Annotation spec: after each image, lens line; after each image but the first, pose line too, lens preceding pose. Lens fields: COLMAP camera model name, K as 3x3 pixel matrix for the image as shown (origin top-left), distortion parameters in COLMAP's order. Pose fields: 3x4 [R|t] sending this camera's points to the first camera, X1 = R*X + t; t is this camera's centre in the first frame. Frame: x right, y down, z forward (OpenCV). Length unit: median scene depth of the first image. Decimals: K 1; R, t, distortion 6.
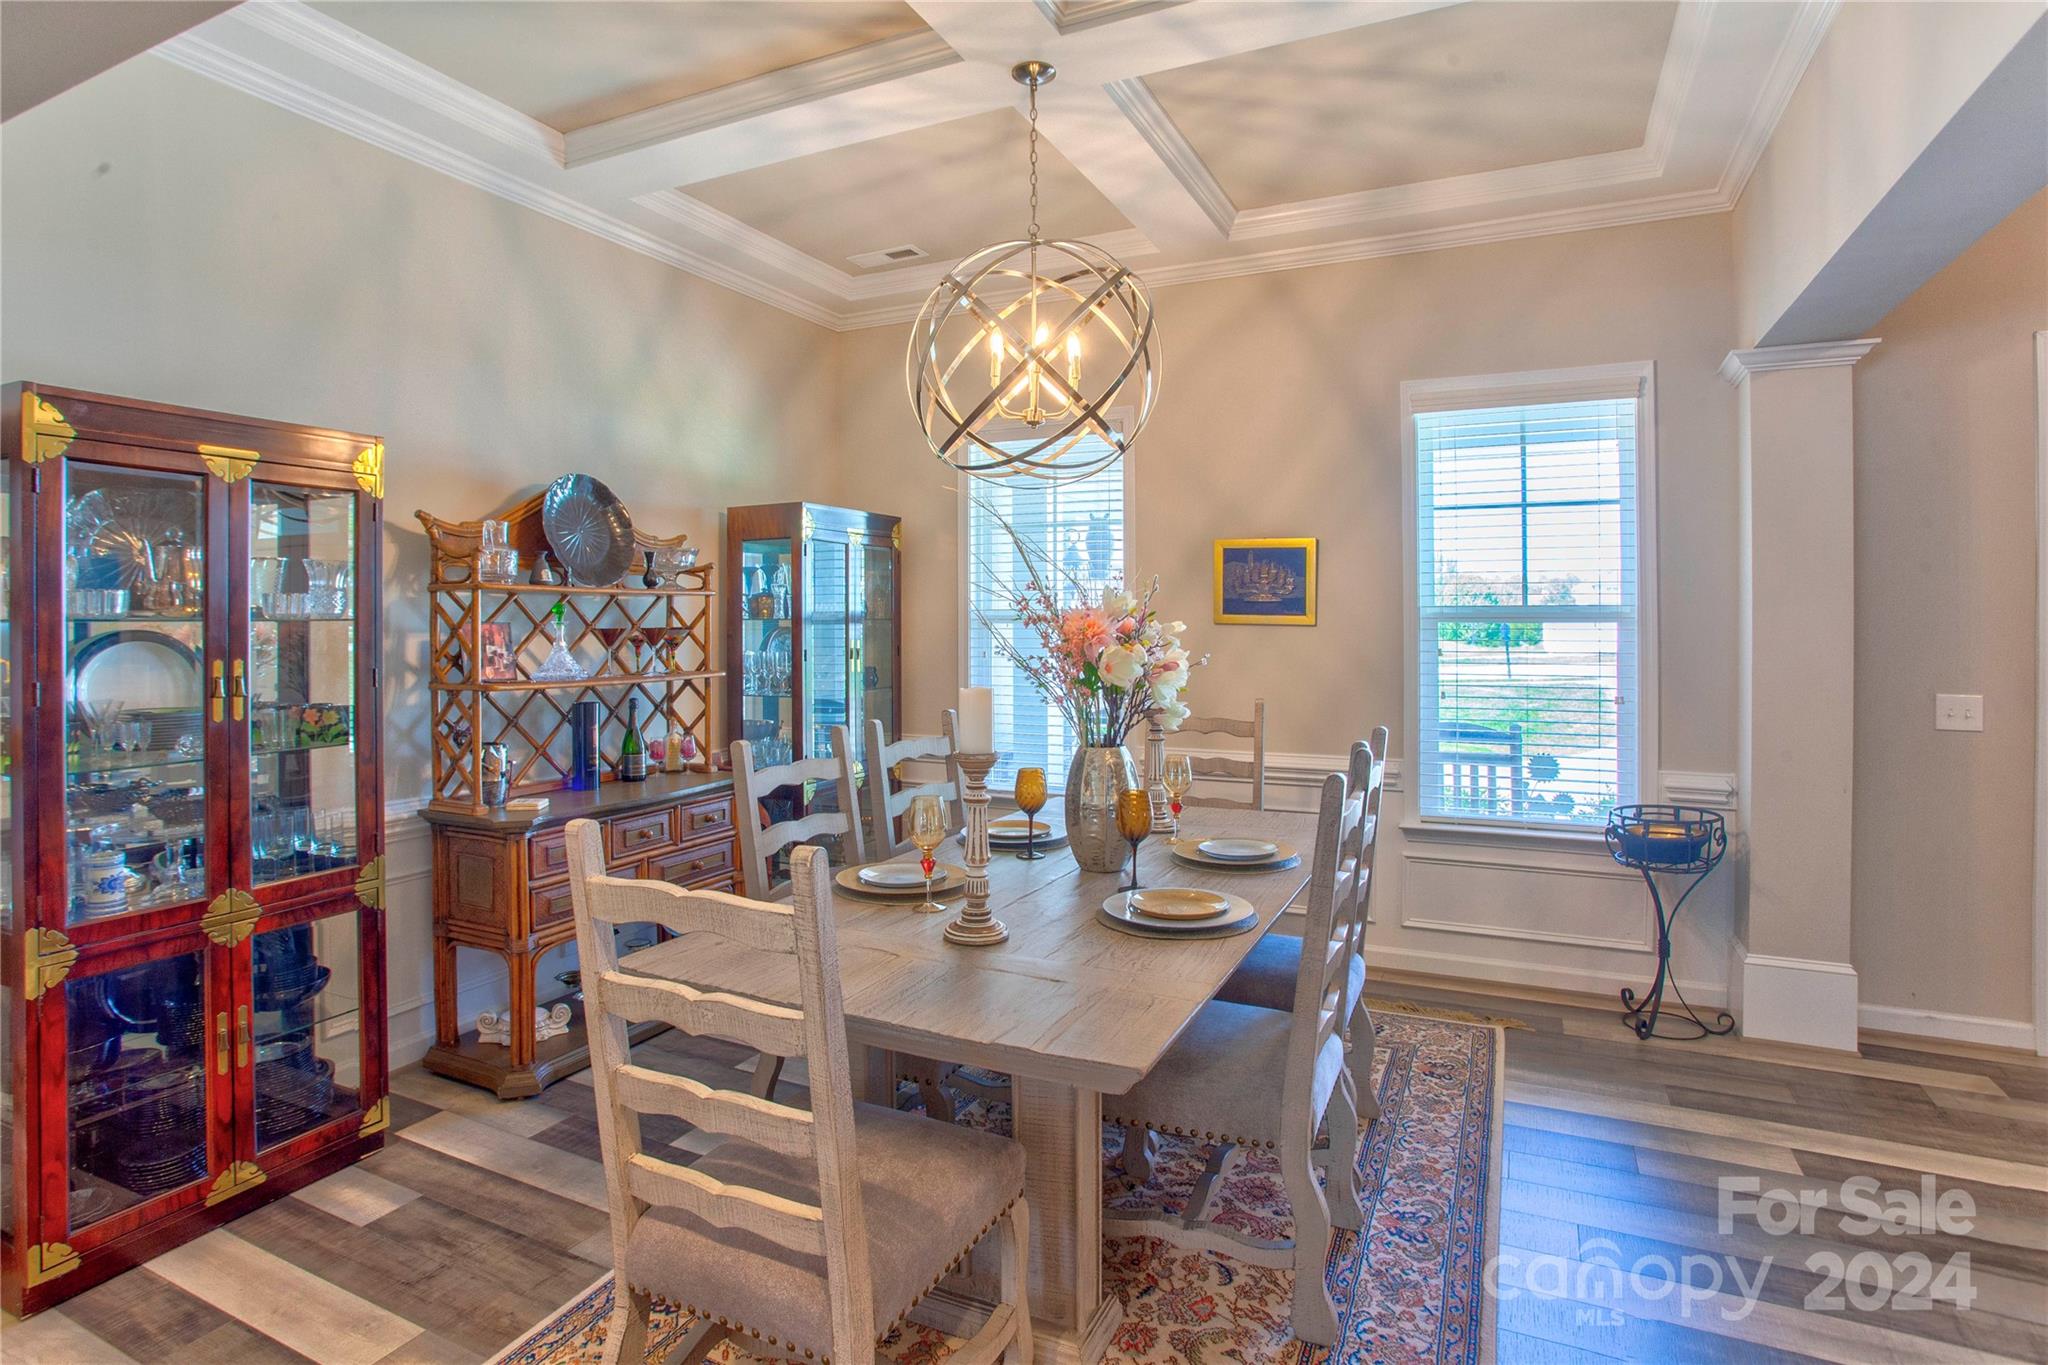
lens RADIAL K [[1011.8, 0, 1030.4], [0, 1011.8, 609.7], [0, 0, 1]] dist [-0.063771, 0.025633]
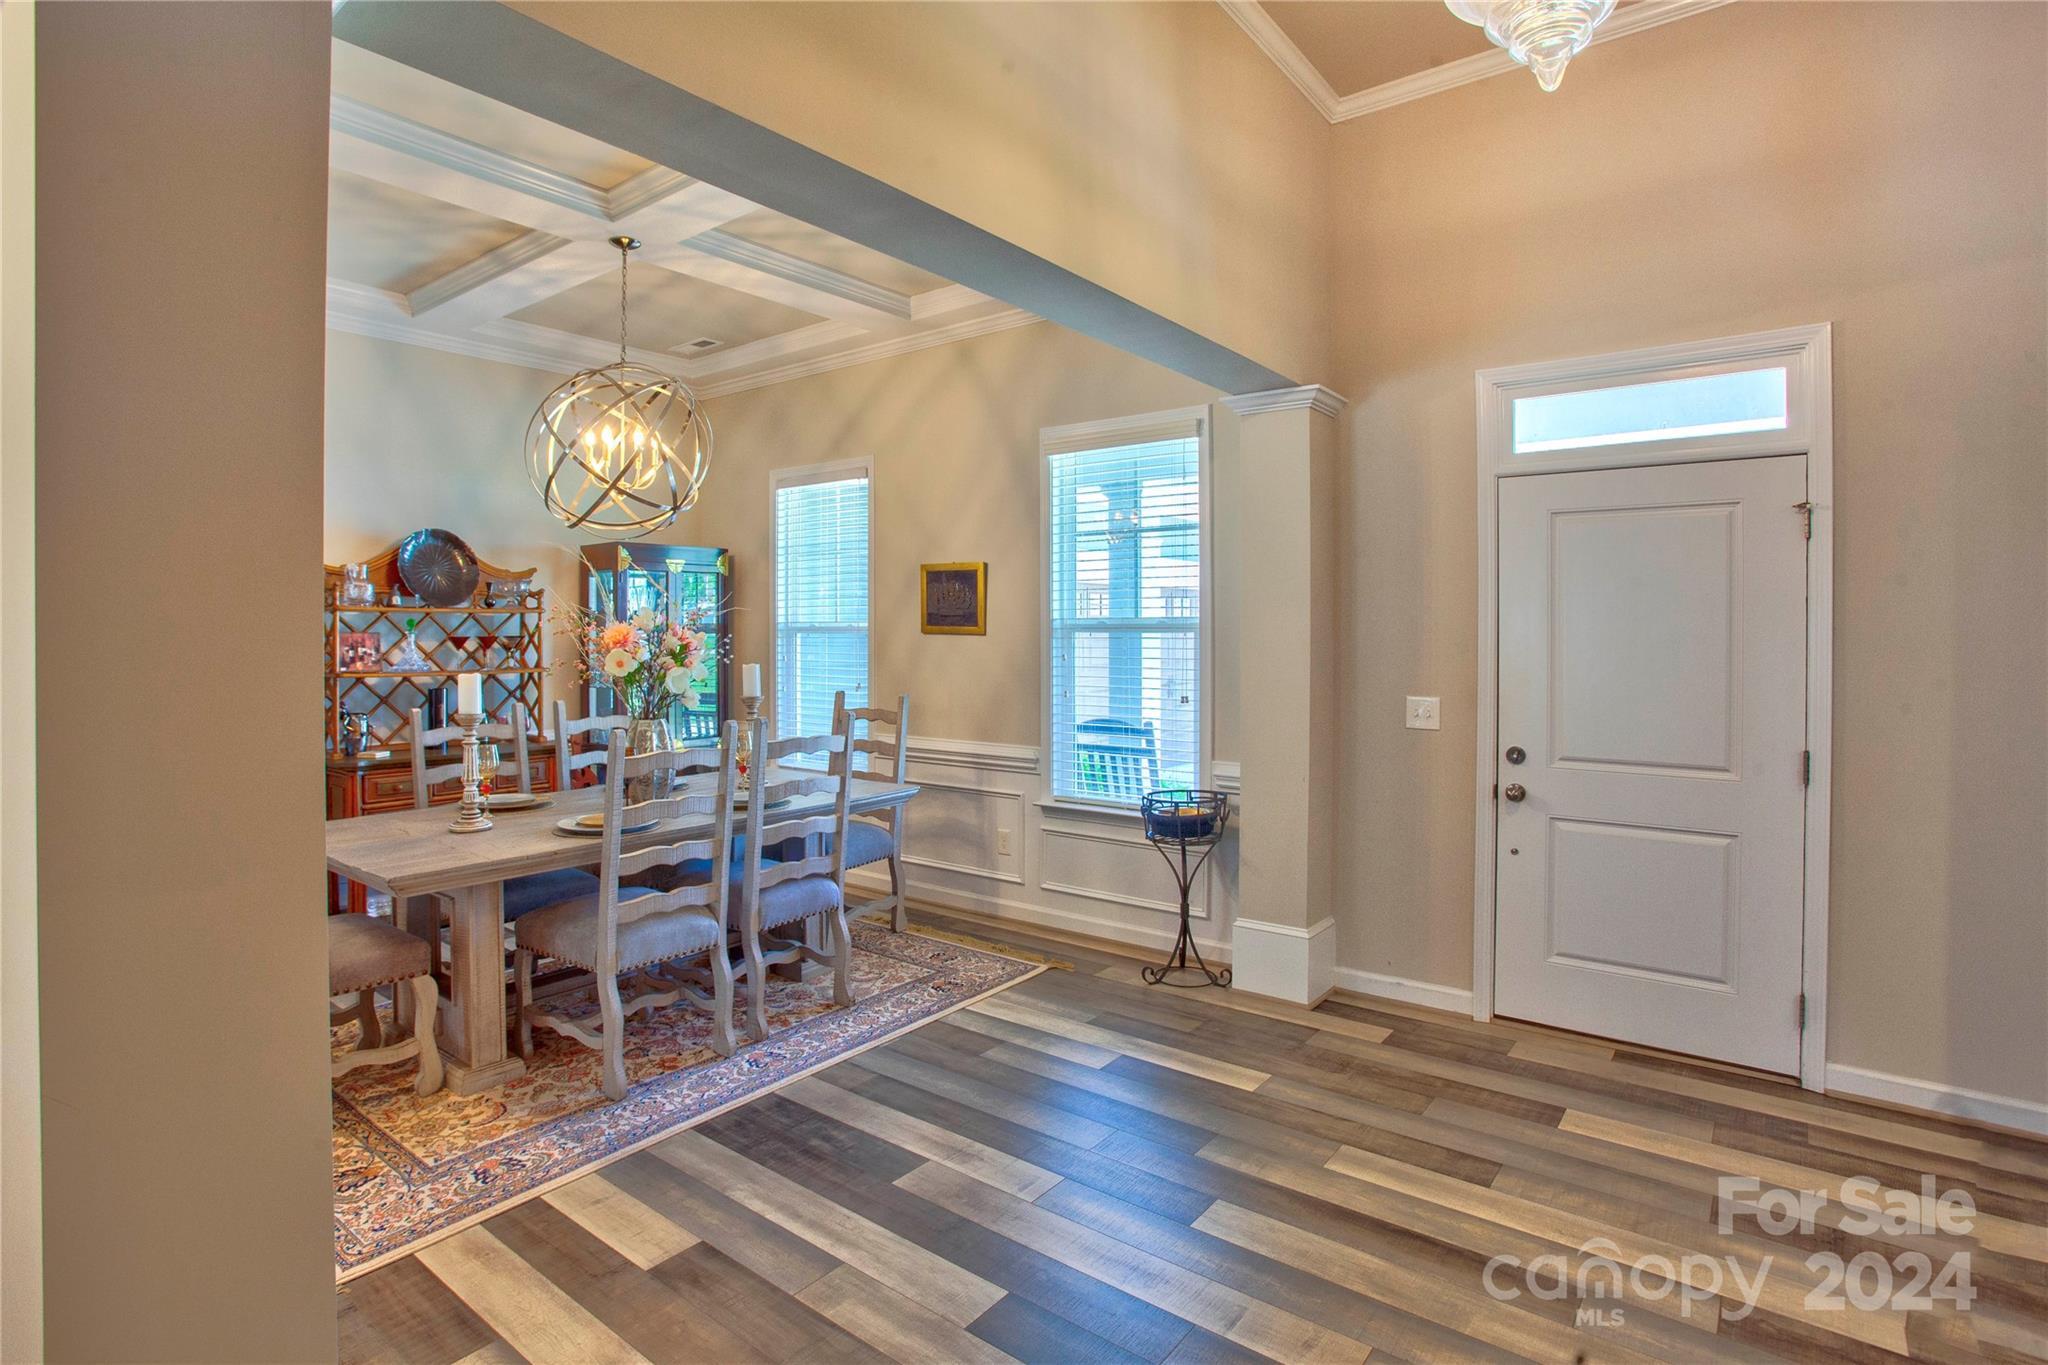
lens RADIAL K [[1011.8, 0, 981.8], [0, 1011.8, 621.5], [0, 0, 1]] dist [-0.063771, 0.025633]
pose [[0.972693, -0.003274, -0.232072, 0.656303], [0.003727, 0.999992, 0.001513, -0.002201], [0.232065, -0.002337, 0.972697, -0.205174]]
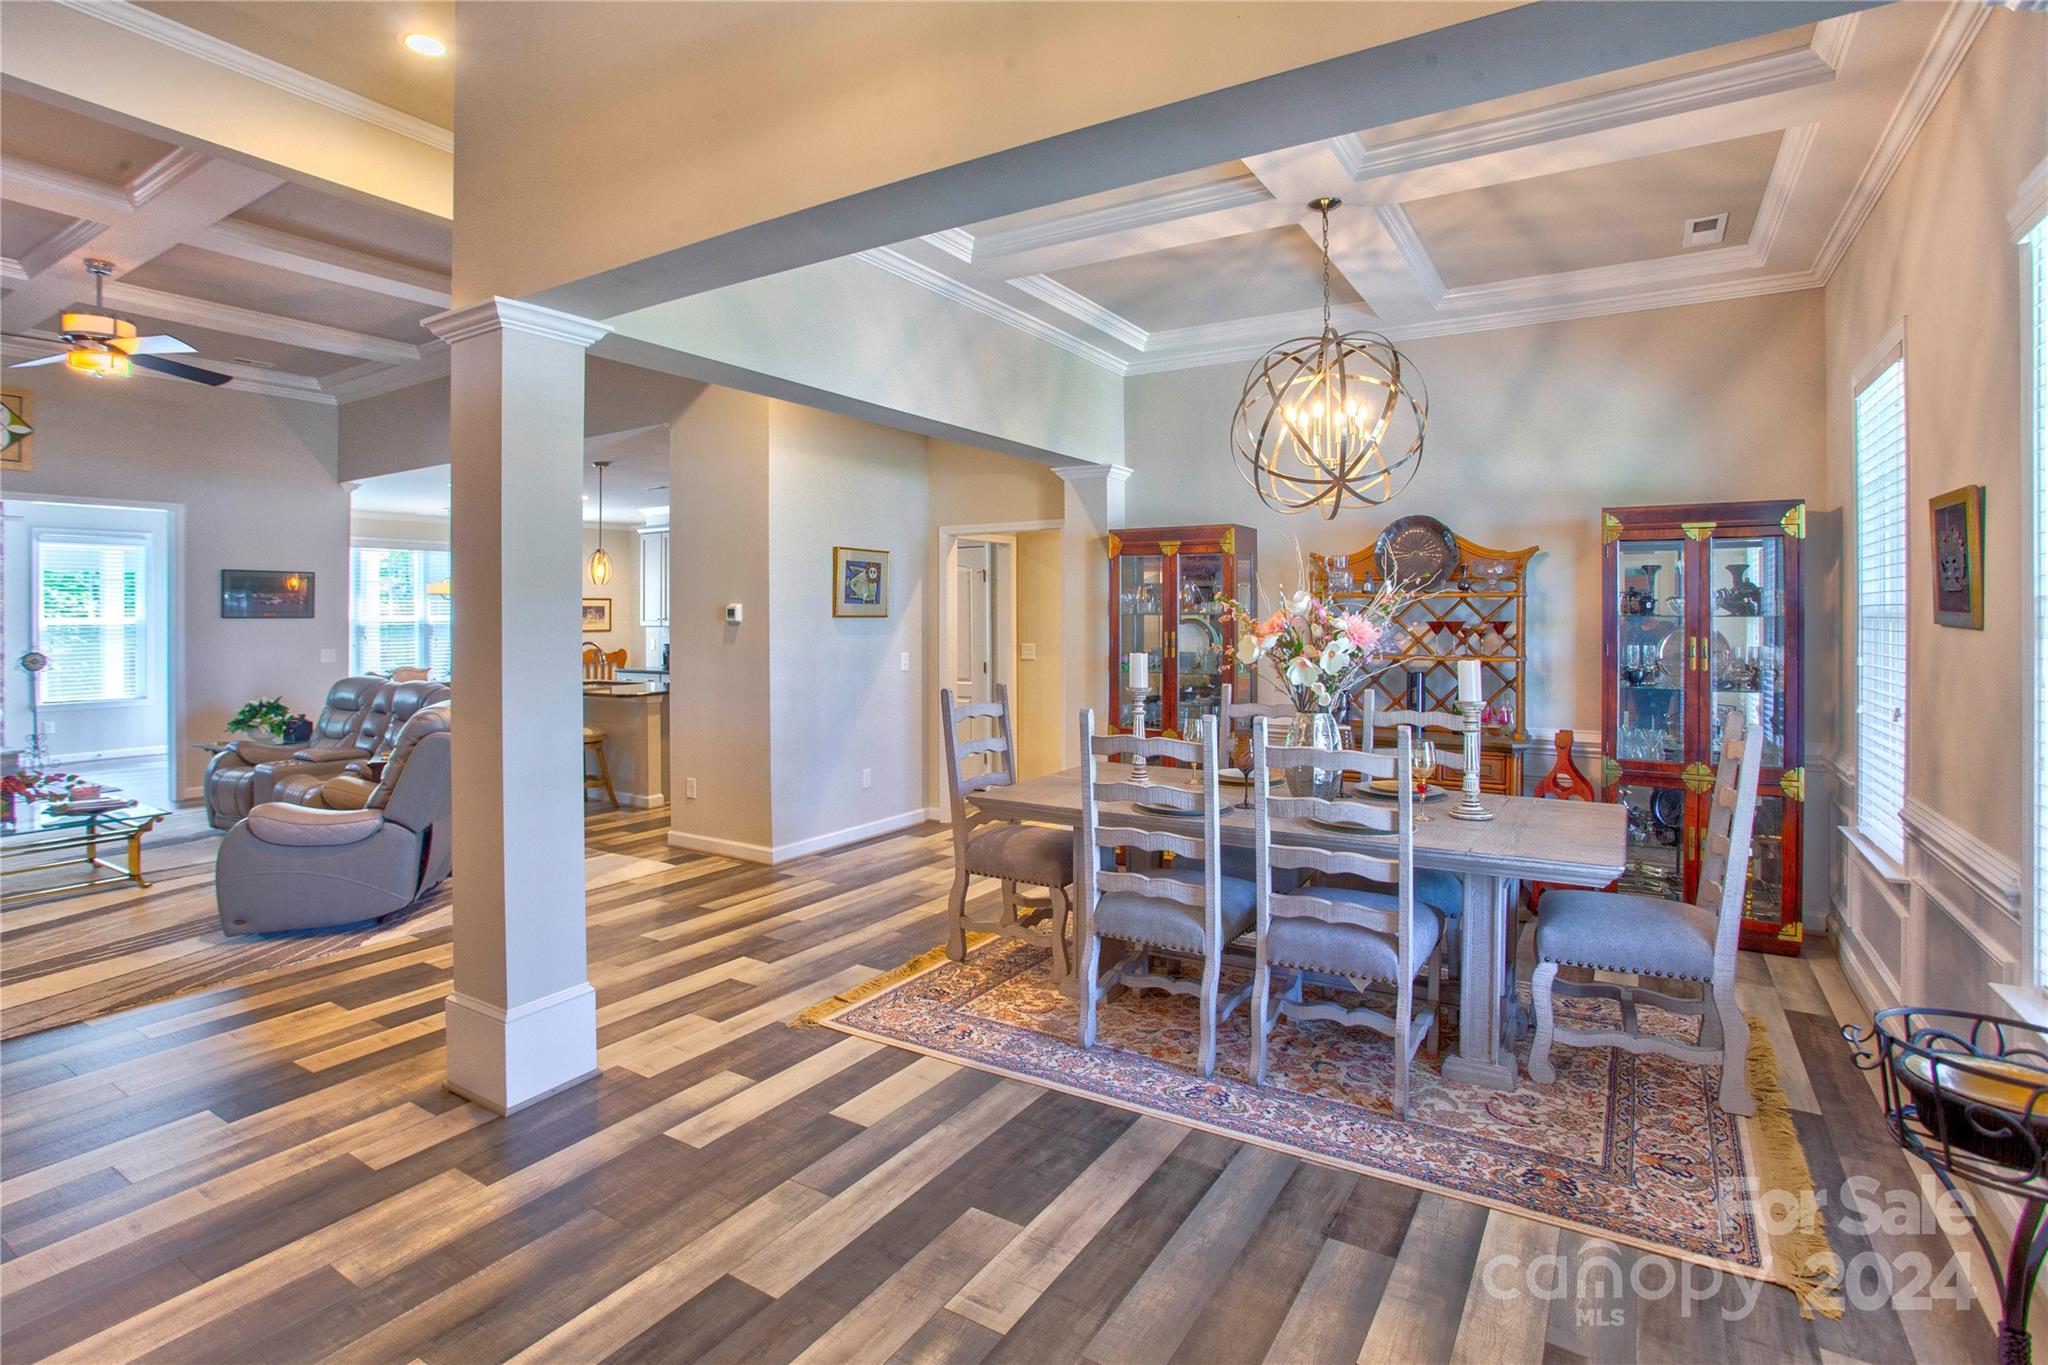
lens RADIAL K [[1011.8, 0, 993.3], [0, 1011.8, 611.1], [0, 0, 1]] dist [-0.063771, 0.025633]
pose [[-0.110497, -0.003210, -0.993871, 1.089307], [0.008621, 0.999954, -0.004188, 0.002555], [0.993839, -0.009031, -0.110465, 0.560143]]
